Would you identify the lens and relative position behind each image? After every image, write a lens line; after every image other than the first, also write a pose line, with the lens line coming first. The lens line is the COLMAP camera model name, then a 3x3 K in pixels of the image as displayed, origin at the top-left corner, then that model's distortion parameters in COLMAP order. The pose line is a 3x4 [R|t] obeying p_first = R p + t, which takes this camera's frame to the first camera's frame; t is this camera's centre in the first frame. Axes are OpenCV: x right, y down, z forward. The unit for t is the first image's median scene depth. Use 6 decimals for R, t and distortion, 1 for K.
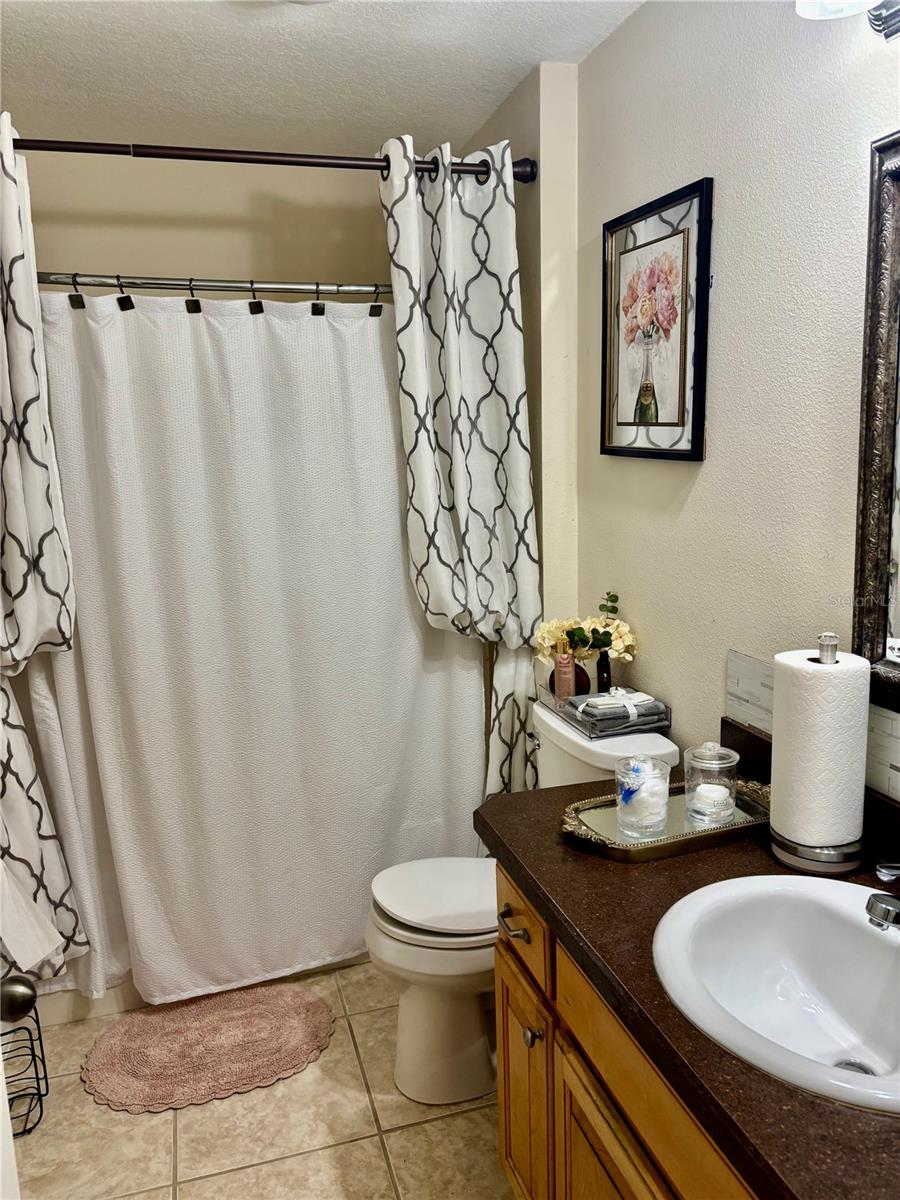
lens RADIAL K [[904.1, 0, 445.5], [0, 904.1, 587.9], [0, 0, 1]] dist [0.052133, -0.059493]
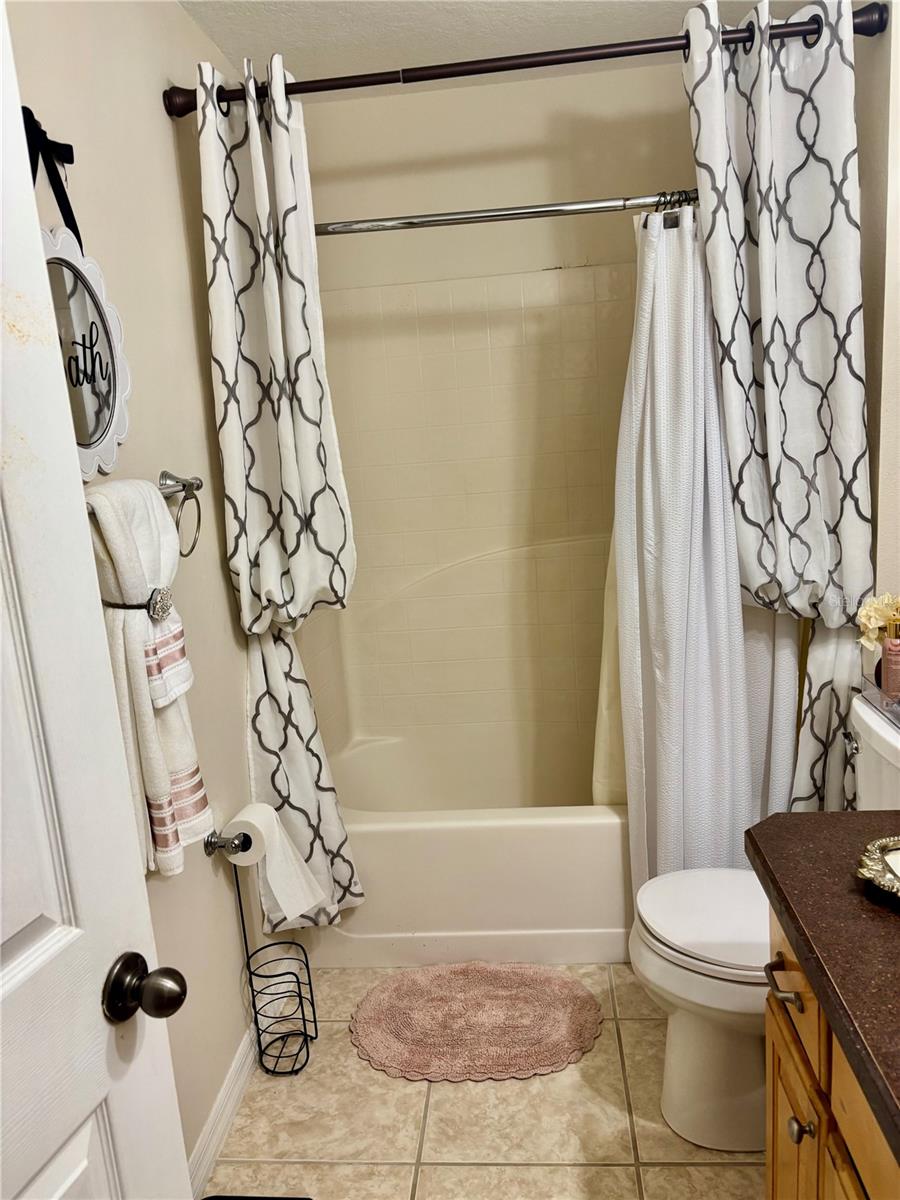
lens RADIAL K [[904.1, 0, 440.0], [0, 904.1, 601.1], [0, 0, 1]] dist [0.052133, -0.059493]
pose [[0.929641, 0.034999, -0.366800, 0.051795], [-0.012774, 0.997942, 0.062845, -0.004175], [0.368244, -0.053738, 0.928175, 0.118399]]
